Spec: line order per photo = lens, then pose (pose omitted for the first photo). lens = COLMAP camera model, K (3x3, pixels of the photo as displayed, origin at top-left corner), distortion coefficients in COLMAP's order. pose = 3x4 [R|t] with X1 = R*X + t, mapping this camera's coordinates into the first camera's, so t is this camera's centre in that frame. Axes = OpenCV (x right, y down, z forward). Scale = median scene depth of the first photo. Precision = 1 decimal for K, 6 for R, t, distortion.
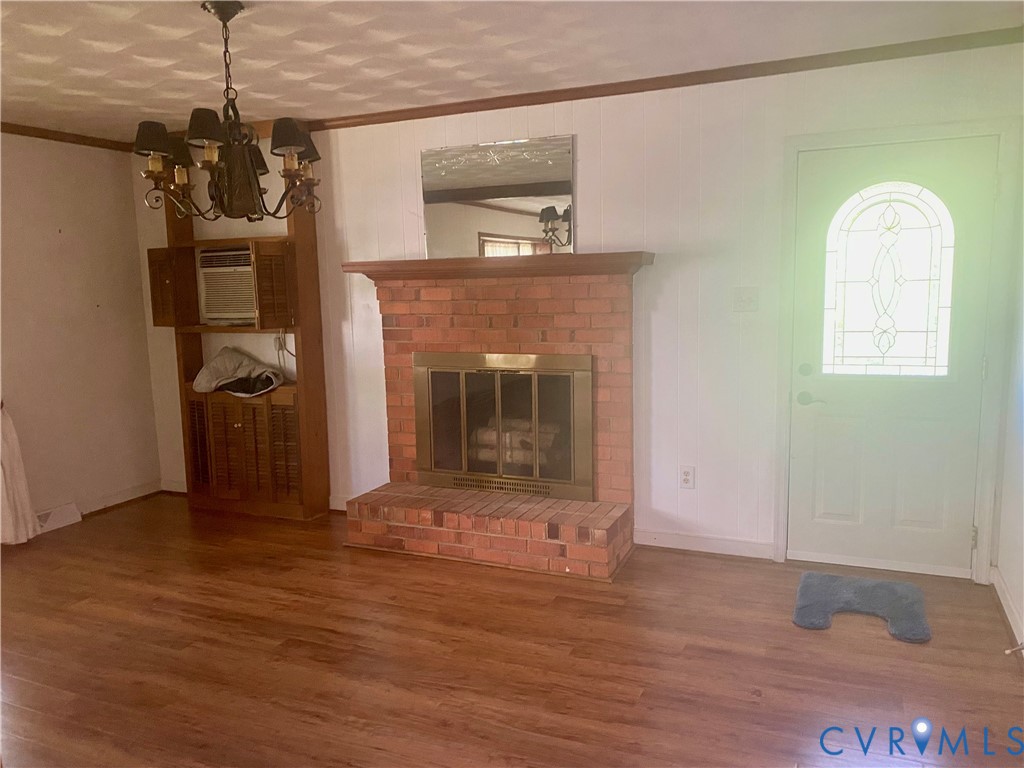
lens RADIAL K [[788.4, 0, 512.0], [0, 788.4, 384.0], [0, 0, 1]] dist [0.079322, -0.059004]
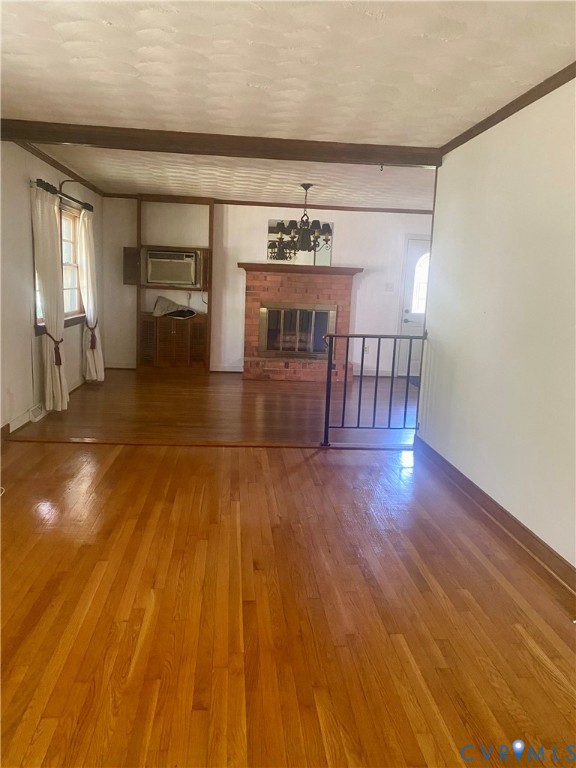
lens RADIAL K [[591.3, 0, 288.0], [0, 591.3, 384.0], [0, 0, 1]] dist [0.079322, -0.059004]
pose [[0.875129, -0.019500, 0.483497, -0.939127], [-0.001444, 0.999078, 0.042907, 0.134643], [-0.483888, -0.038247, 0.874294, -0.644692]]
